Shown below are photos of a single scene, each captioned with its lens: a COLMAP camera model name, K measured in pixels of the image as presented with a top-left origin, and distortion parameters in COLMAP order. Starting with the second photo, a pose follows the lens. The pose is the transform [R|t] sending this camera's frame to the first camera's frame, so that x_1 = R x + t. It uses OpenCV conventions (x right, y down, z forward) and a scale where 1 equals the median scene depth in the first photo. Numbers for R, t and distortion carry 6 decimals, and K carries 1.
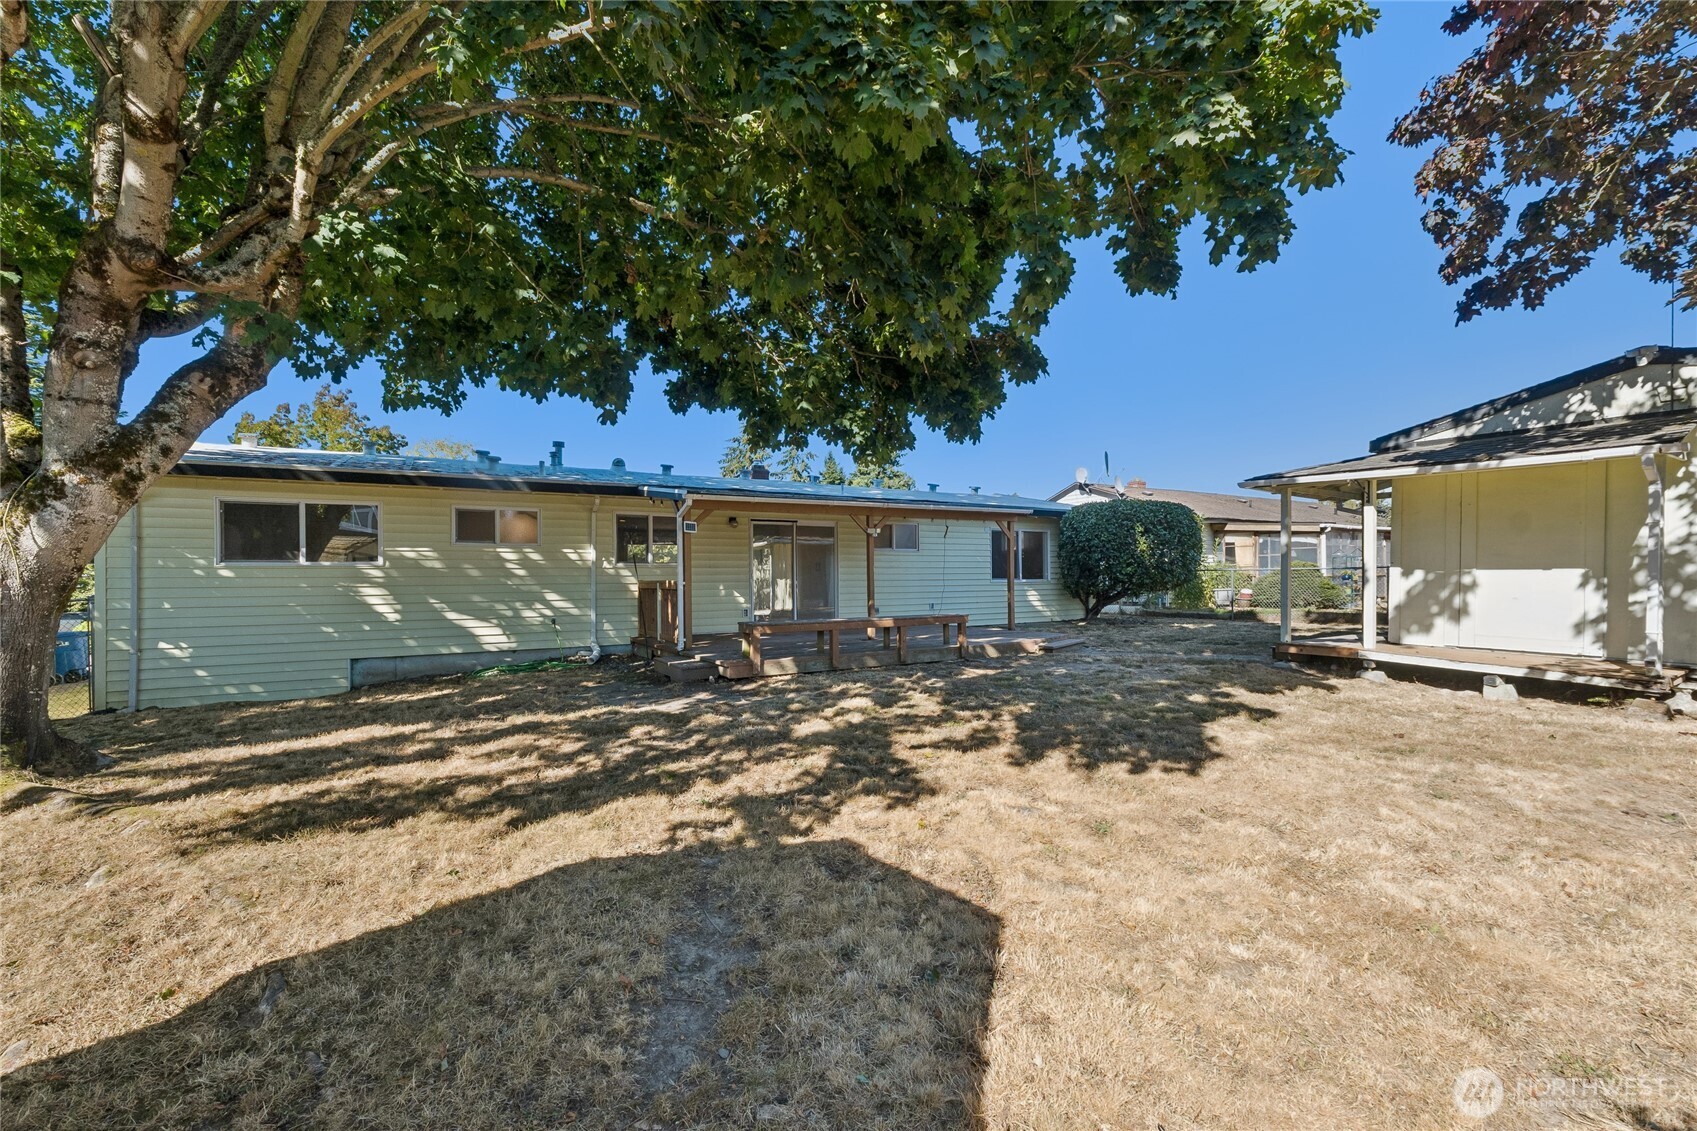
lens RADIAL K [[715.4, 0, 847.0], [0, 715.4, 569.7], [0, 0, 1]] dist [-0.003595, -0.000881]
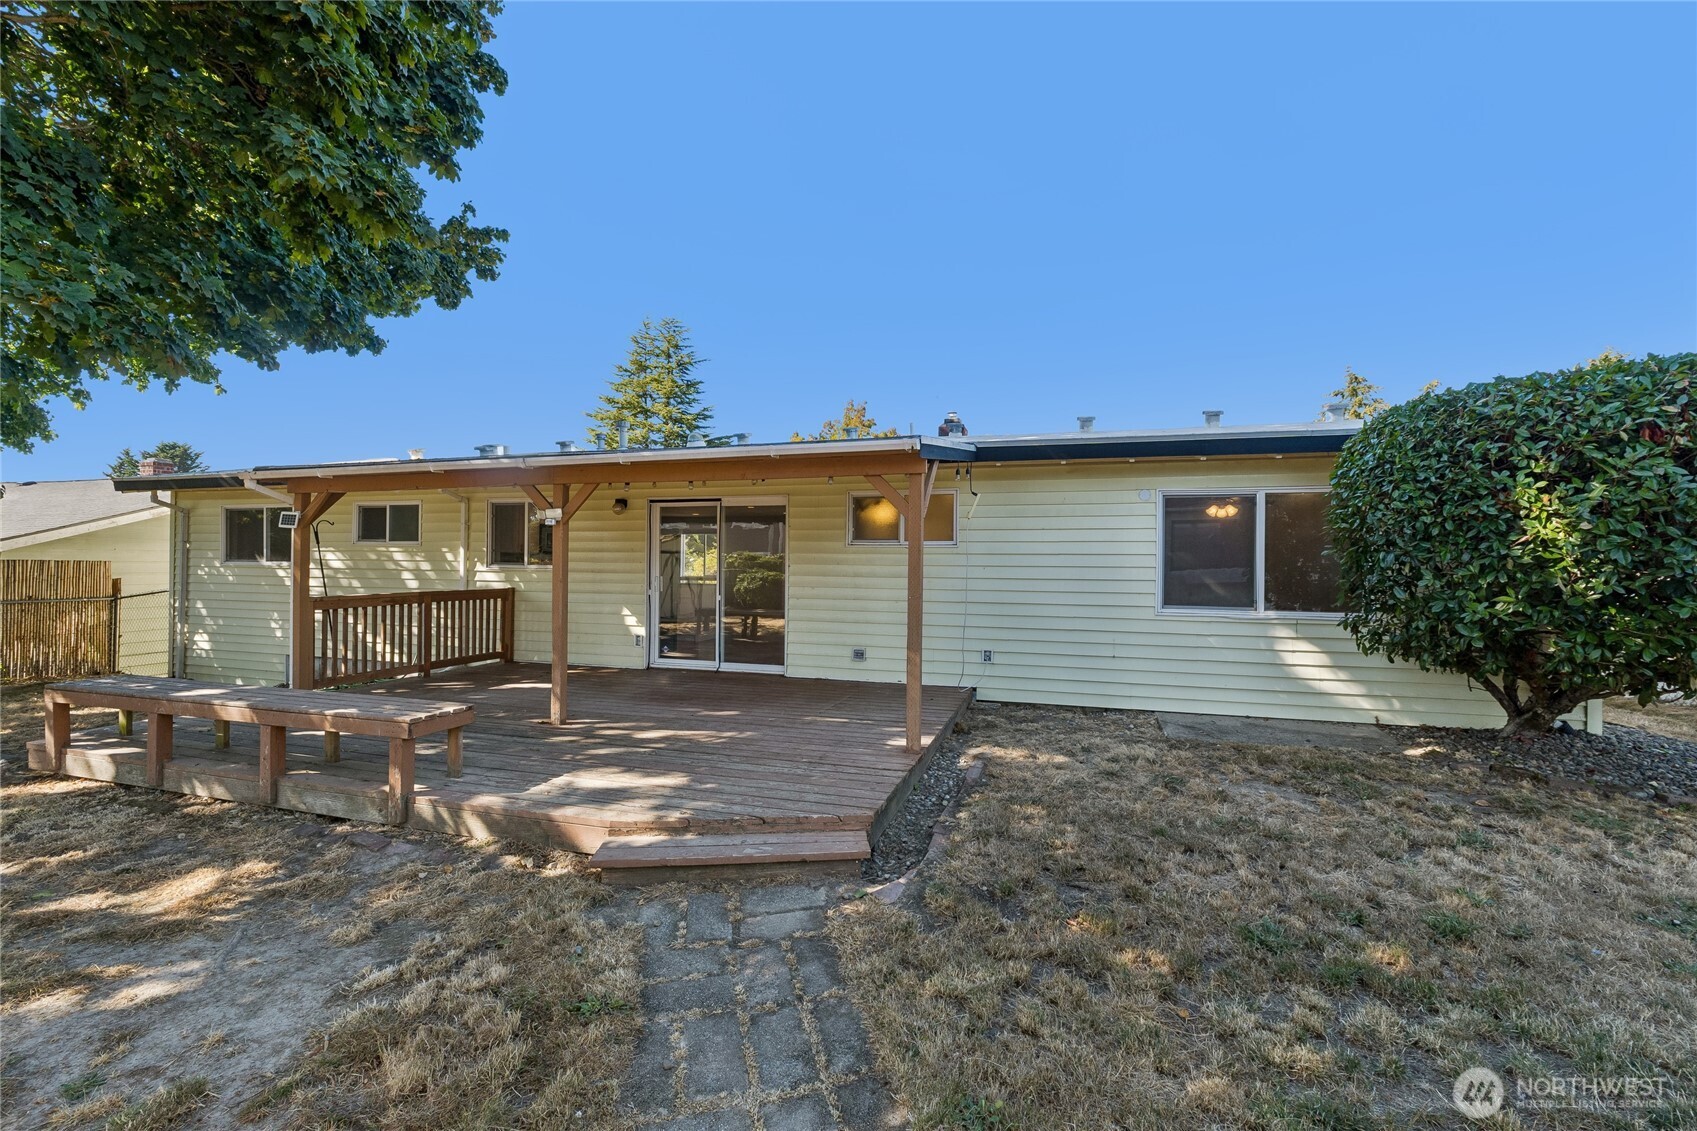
lens RADIAL K [[715.4, 0, 848.7], [0, 715.4, 561.7], [0, 0, 1]] dist [-0.003595, -0.000881]
pose [[0.677180, 0.016963, -0.735622, 0.489019], [-0.004817, 0.999815, 0.018621, -0.026623], [0.735802, -0.009066, 0.677137, 0.693969]]
